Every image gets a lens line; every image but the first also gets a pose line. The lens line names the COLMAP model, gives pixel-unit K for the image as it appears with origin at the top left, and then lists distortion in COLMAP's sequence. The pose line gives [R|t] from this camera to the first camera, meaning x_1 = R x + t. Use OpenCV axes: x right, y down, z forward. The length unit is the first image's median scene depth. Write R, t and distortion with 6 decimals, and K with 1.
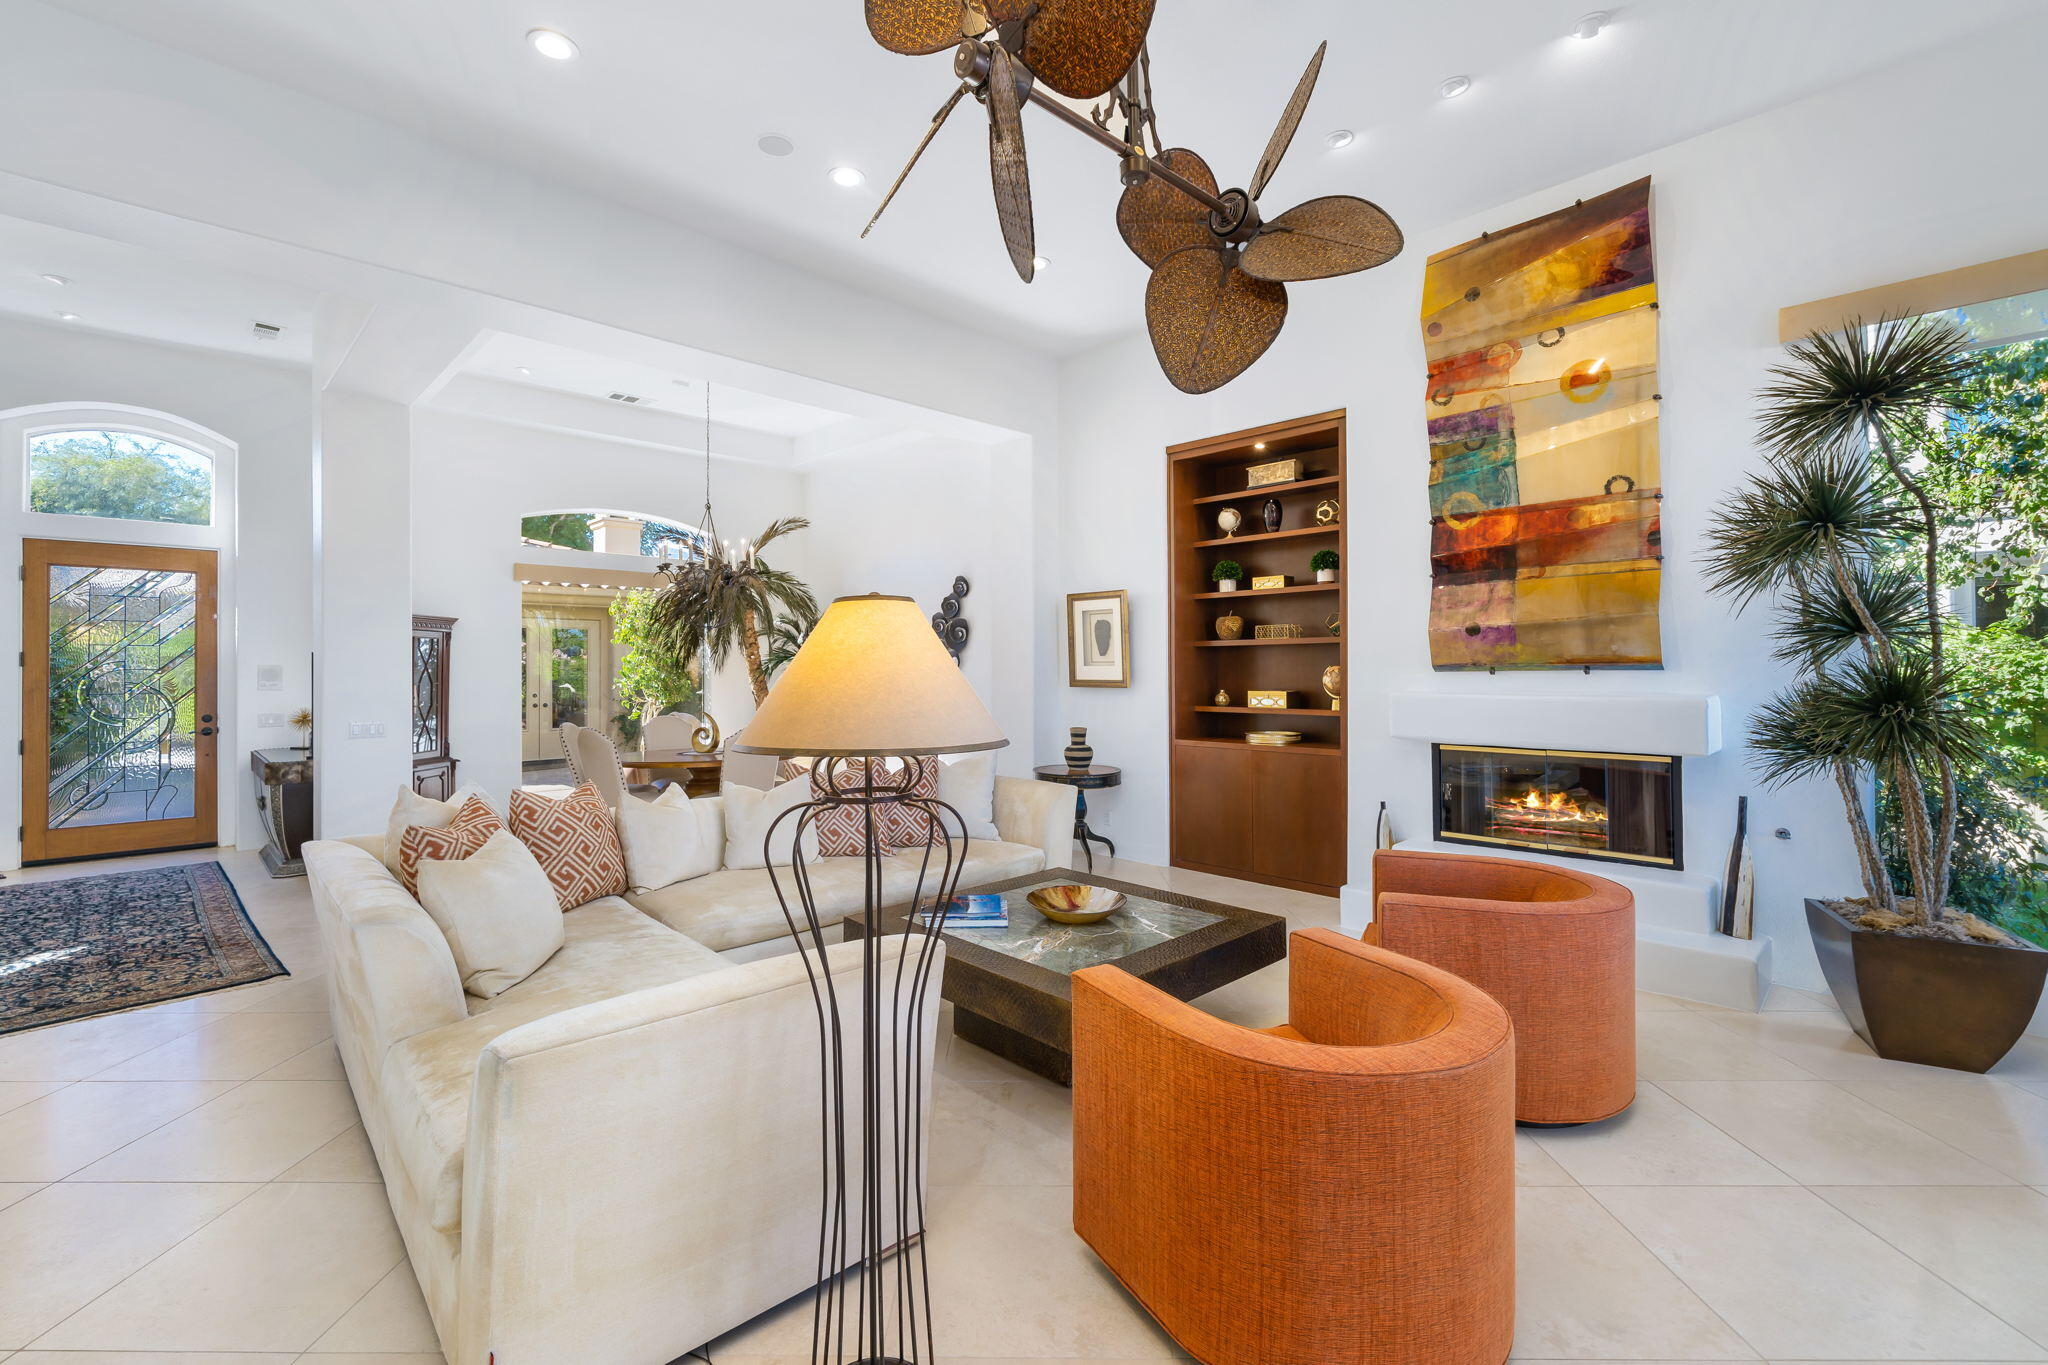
lens RADIAL K [[879.4, 0, 1018.3], [0, 879.4, 657.0], [0, 0, 1]] dist [0.000183, -0.000072]
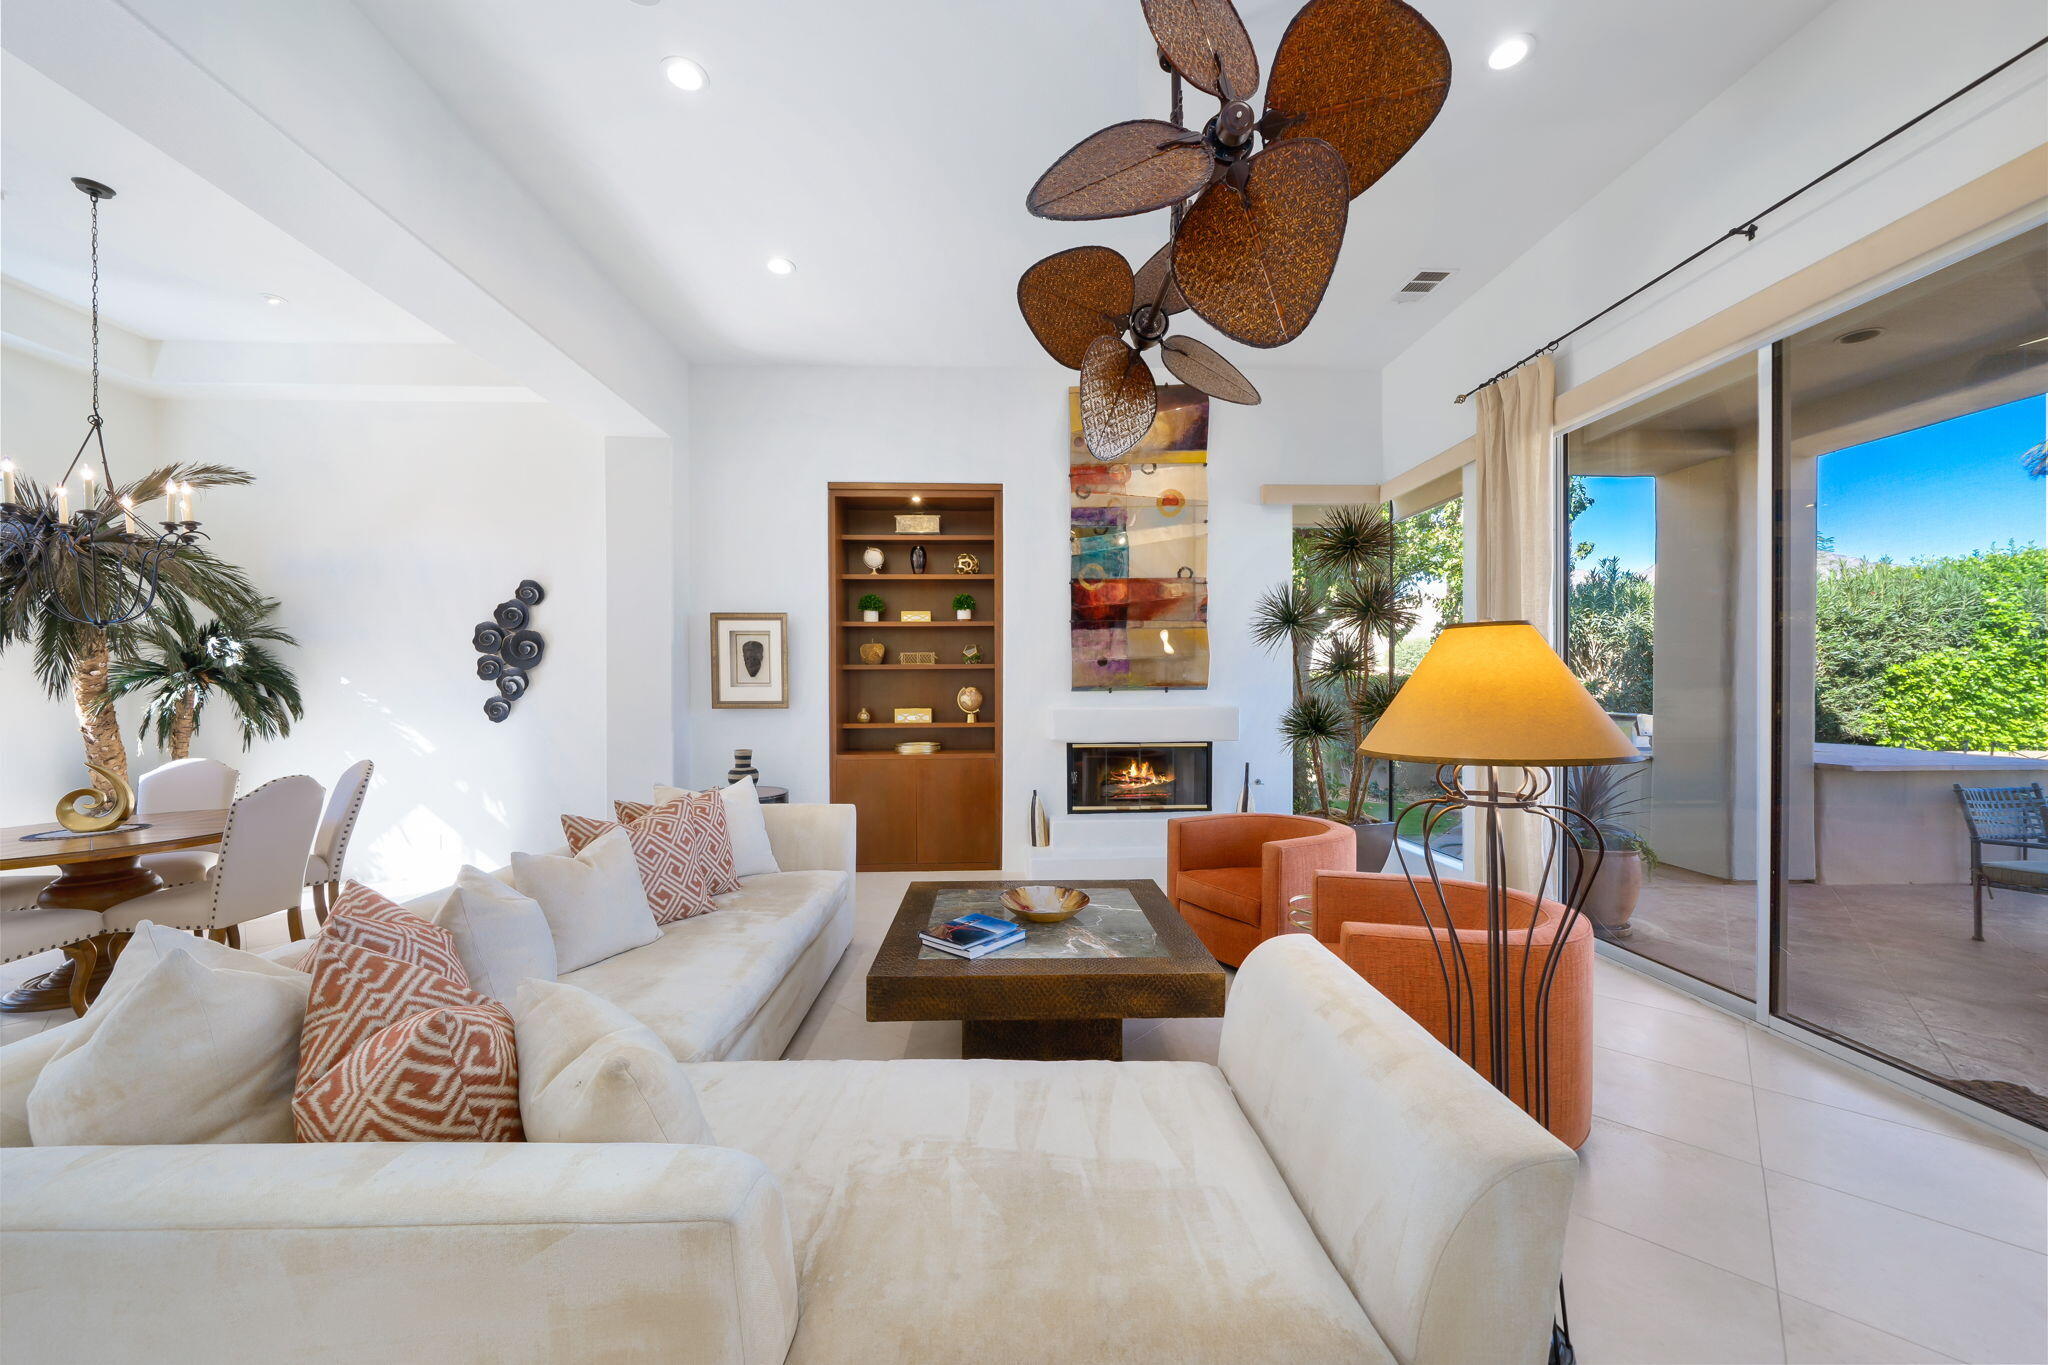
lens RADIAL K [[742.1, 0, 1019.3], [0, 742.1, 692.6], [0, 0, 1]] dist [-0.001849, -0.000188]
pose [[0.672807, -0.003994, 0.739807, -0.440620], [-0.008313, 0.999881, 0.012958, 0.004230], [-0.739771, -0.014868, 0.672694, 0.280179]]
